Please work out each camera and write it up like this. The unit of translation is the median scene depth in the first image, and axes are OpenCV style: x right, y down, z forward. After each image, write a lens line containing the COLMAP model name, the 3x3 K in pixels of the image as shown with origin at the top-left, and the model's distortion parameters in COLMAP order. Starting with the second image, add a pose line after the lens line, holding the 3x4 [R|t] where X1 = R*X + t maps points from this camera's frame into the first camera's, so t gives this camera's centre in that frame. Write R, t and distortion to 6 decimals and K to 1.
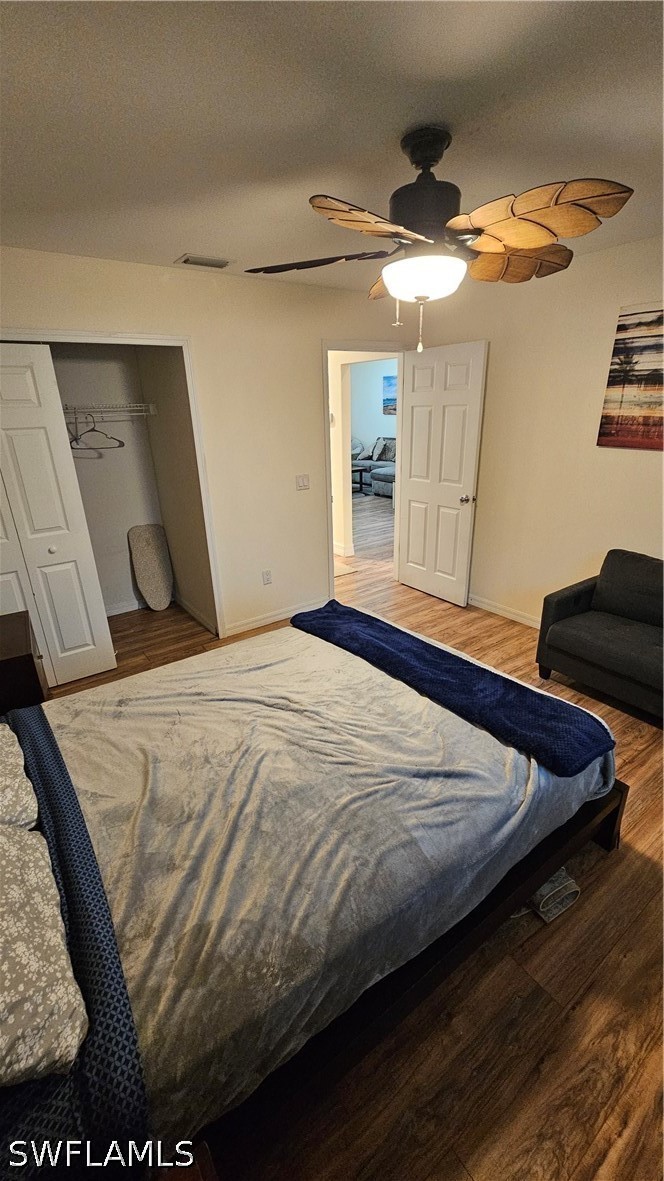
lens RADIAL K [[486.6, 0, 330.3], [0, 486.6, 592.4], [0, 0, 1]] dist [0.000519, -0.000326]
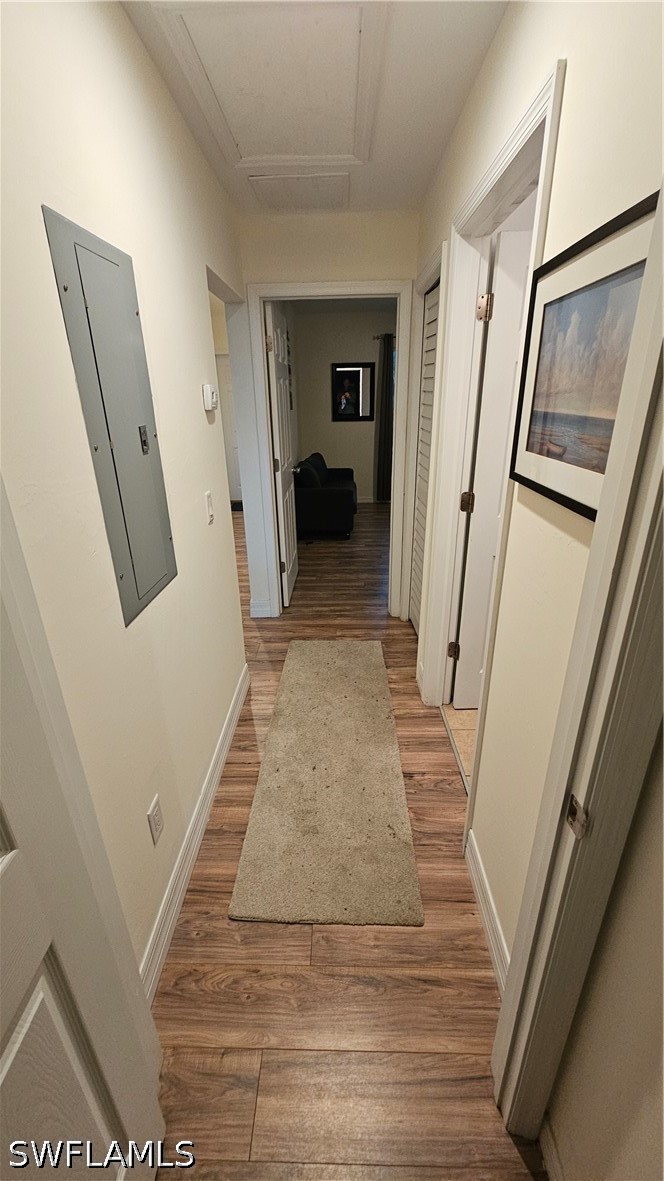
lens RADIAL K [[486.6, 0, 330.3], [0, 486.6, 592.4], [0, 0, 1]] dist [0.000519, -0.000326]
pose [[-0.795087, -0.188554, 0.576441, -0.189085], [0.263724, 0.748403, 0.608558, -0.260529], [-0.546156, 0.635878, -0.545319, 0.721562]]
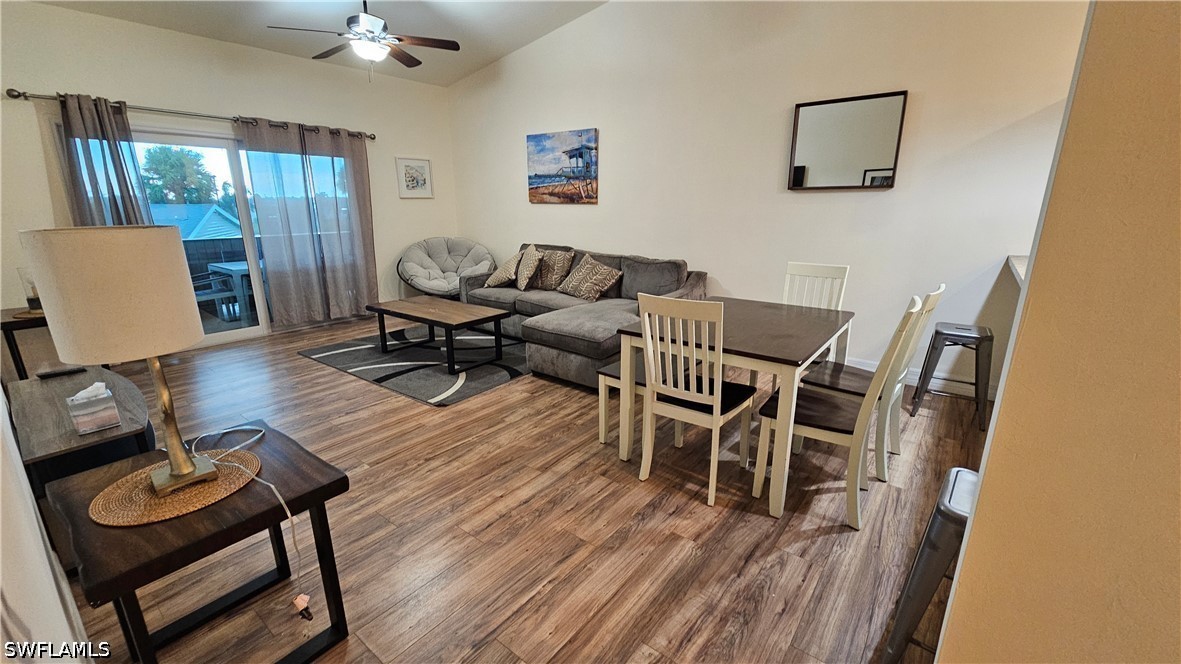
lens RADIAL K [[482.7, 0, 595.3], [0, 482.7, 333.0], [0, 0, 1]] dist [0.000735, -0.000348]
pose [[0.958032, -0.041986, 0.283570, 0.023459], [0.073237, 0.992236, -0.100517, -0.192773], [-0.277148, 0.117066, 0.953669, 0.574591]]
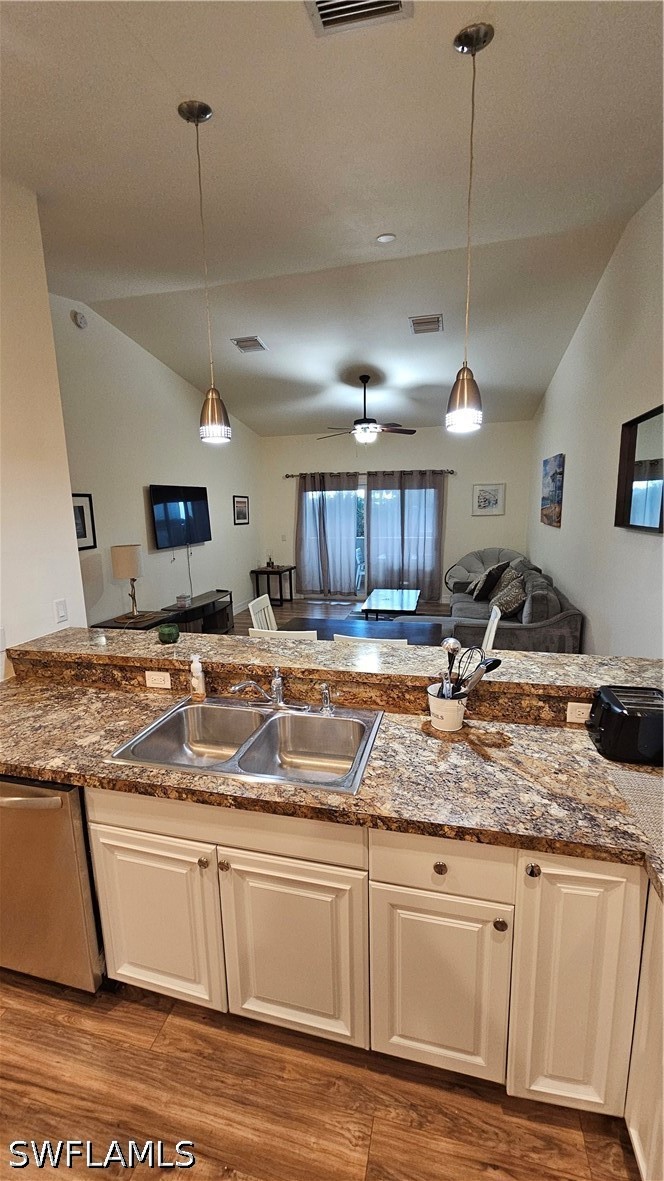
lens RADIAL K [[486.6, 0, 330.3], [0, 486.6, 592.4], [0, 0, 1]] dist [0.000519, -0.000326]
pose [[0.642500, 0.158316, -0.749753, 0.471579], [-0.278465, 0.959773, -0.035966, -0.236906], [0.713899, 0.231888, 0.660739, 0.555126]]
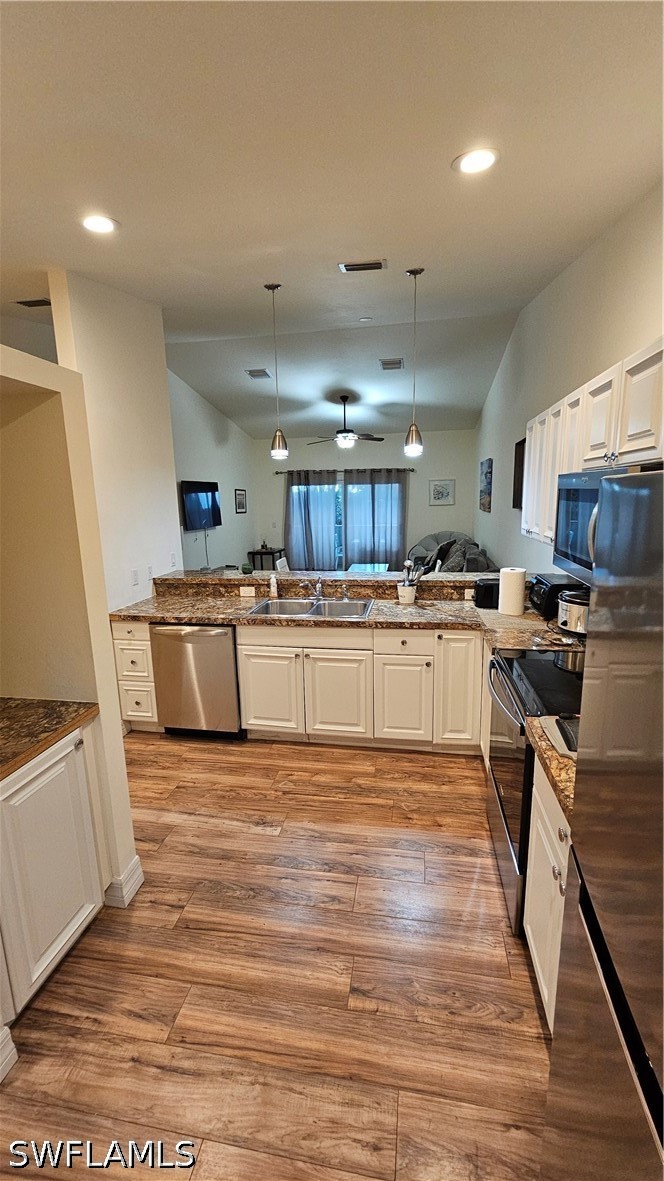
lens RADIAL K [[486.6, 0, 330.3], [0, 486.6, 592.4], [0, 0, 1]] dist [0.000519, -0.000326]
pose [[0.694926, 0.157146, -0.701700, 0.593918], [-0.262168, 0.964030, -0.043743, -0.180721], [0.669586, 0.214362, 0.711129, 0.408922]]
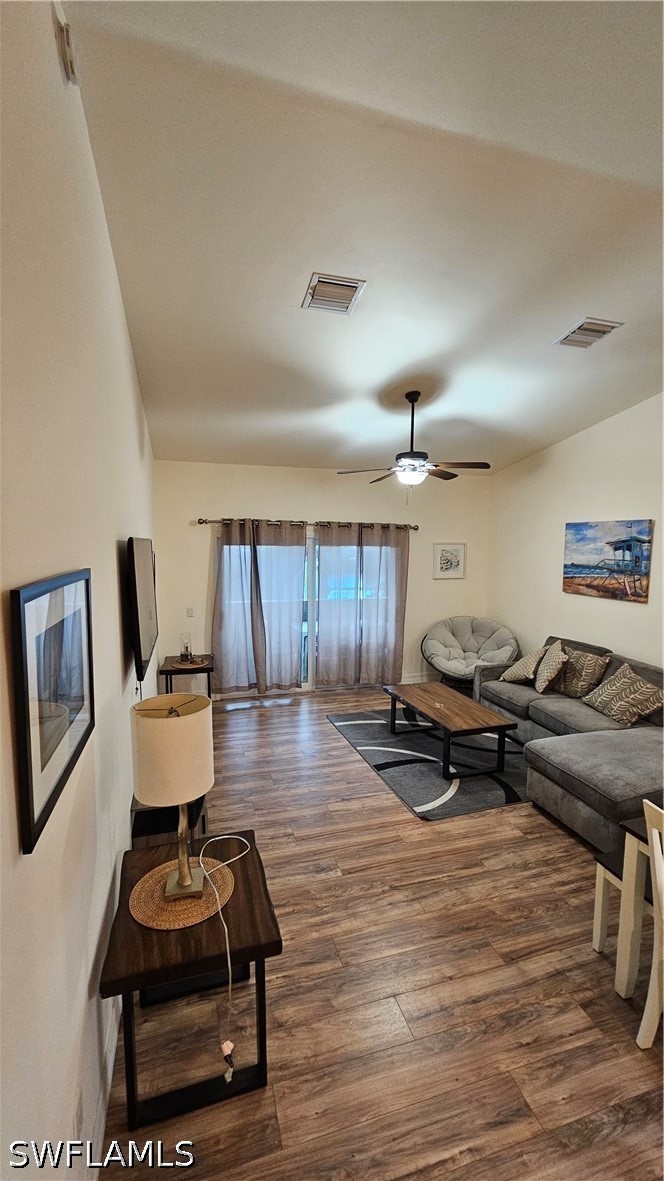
lens RADIAL K [[486.6, 0, 330.3], [0, 486.6, 592.4], [0, 0, 1]] dist [0.000519, -0.000326]
pose [[0.943617, 0.070470, -0.323451, 0.053341], [-0.153712, 0.958632, -0.239575, -0.249441], [0.293188, 0.275786, 0.915414, 0.561452]]
